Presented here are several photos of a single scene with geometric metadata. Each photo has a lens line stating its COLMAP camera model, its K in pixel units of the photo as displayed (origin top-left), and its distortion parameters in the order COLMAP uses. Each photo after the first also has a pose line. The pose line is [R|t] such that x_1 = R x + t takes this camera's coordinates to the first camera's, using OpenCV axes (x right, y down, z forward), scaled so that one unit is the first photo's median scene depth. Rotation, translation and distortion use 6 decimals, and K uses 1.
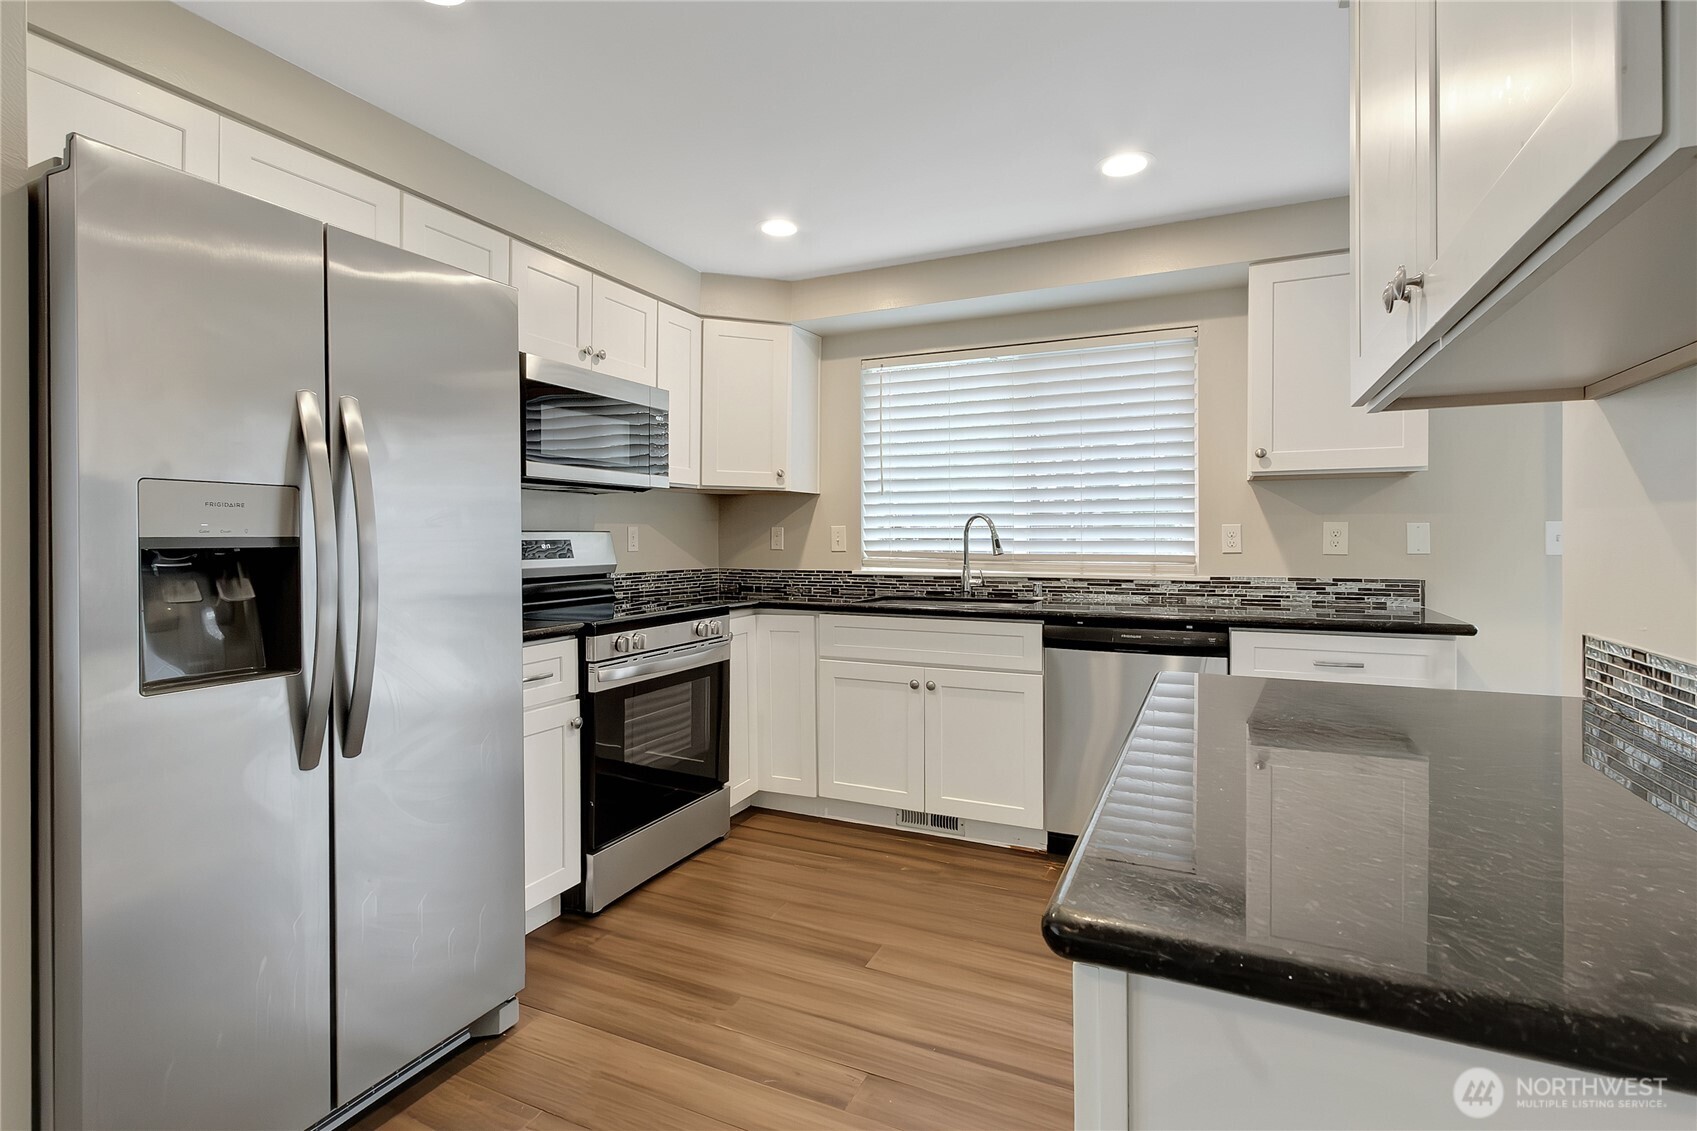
lens RADIAL K [[815.6, 0, 849.4], [0, 815.6, 543.8], [0, 0, 1]] dist [-0.000146, 0.000275]
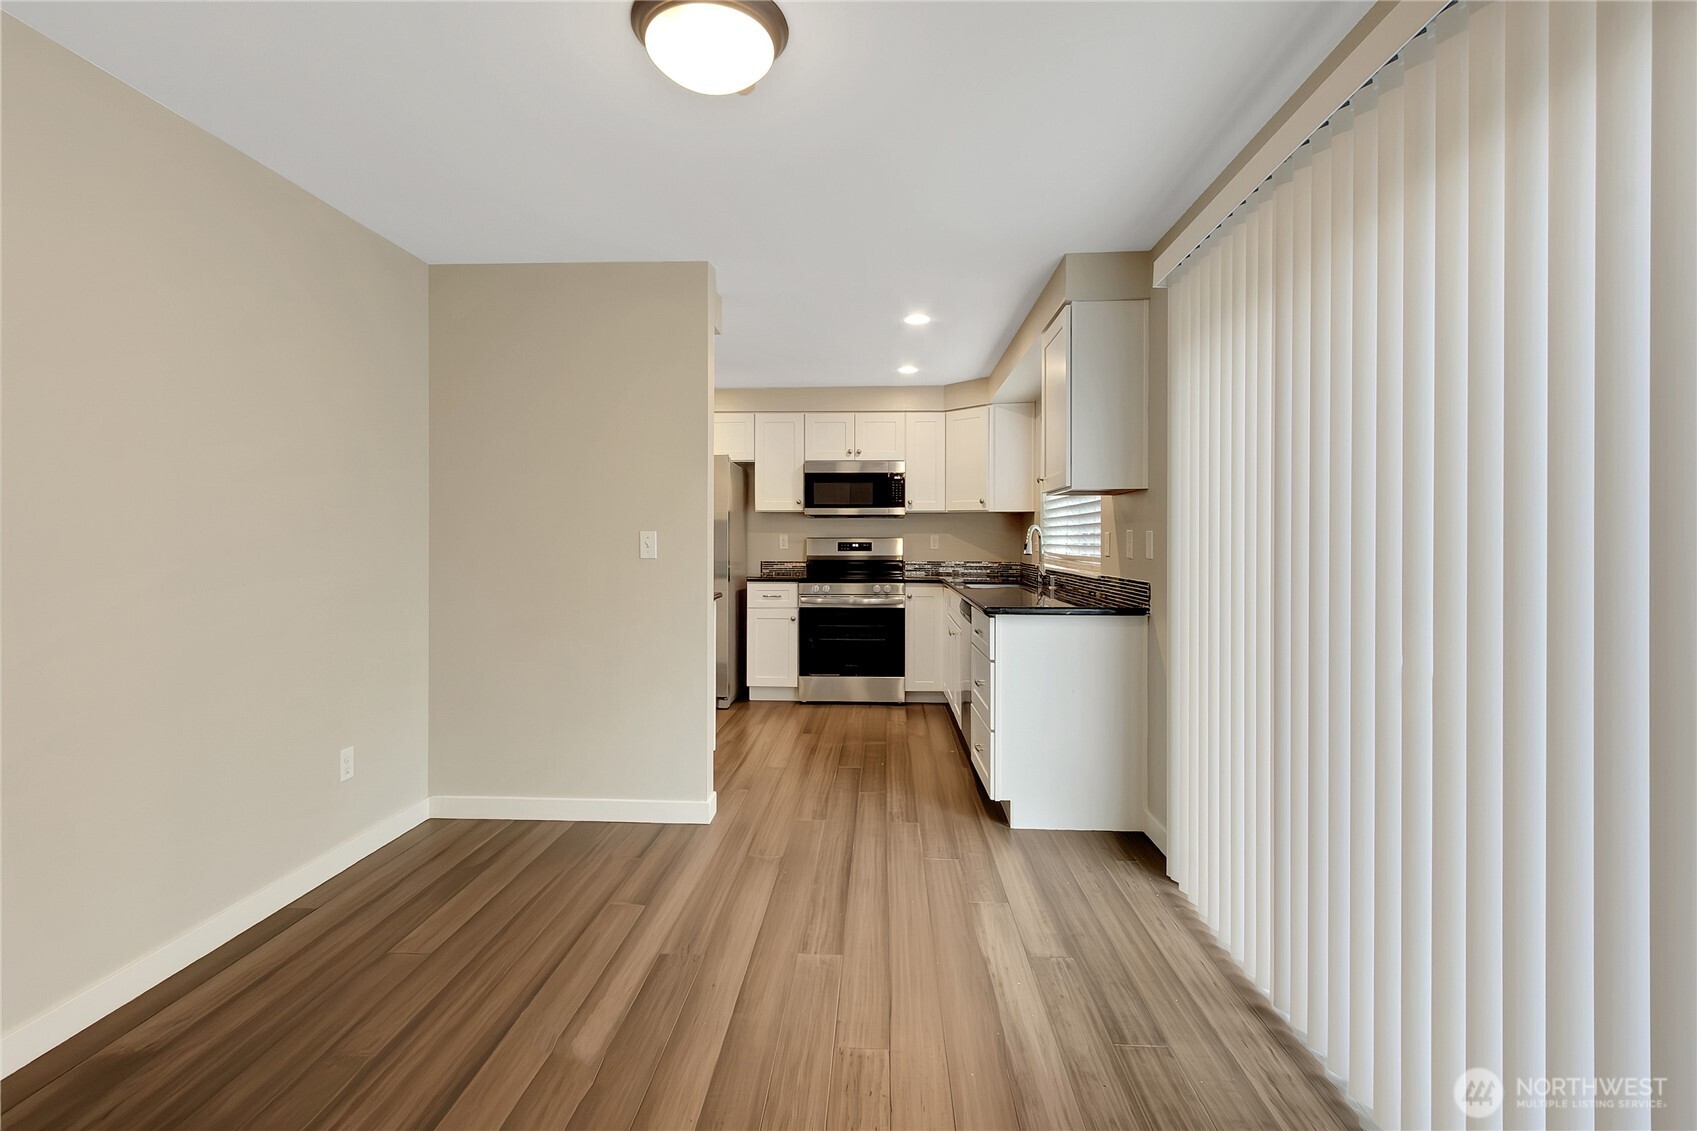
lens RADIAL K [[784.0, 0, 835.2], [0, 784.0, 554.2], [0, 0, 1]] dist [0.002753, 0.000246]
pose [[0.370747, 0.020506, -0.928508, 1.391465], [-0.011970, 0.999779, 0.017300, -0.007363], [0.928657, 0.004701, 0.370910, 0.198911]]
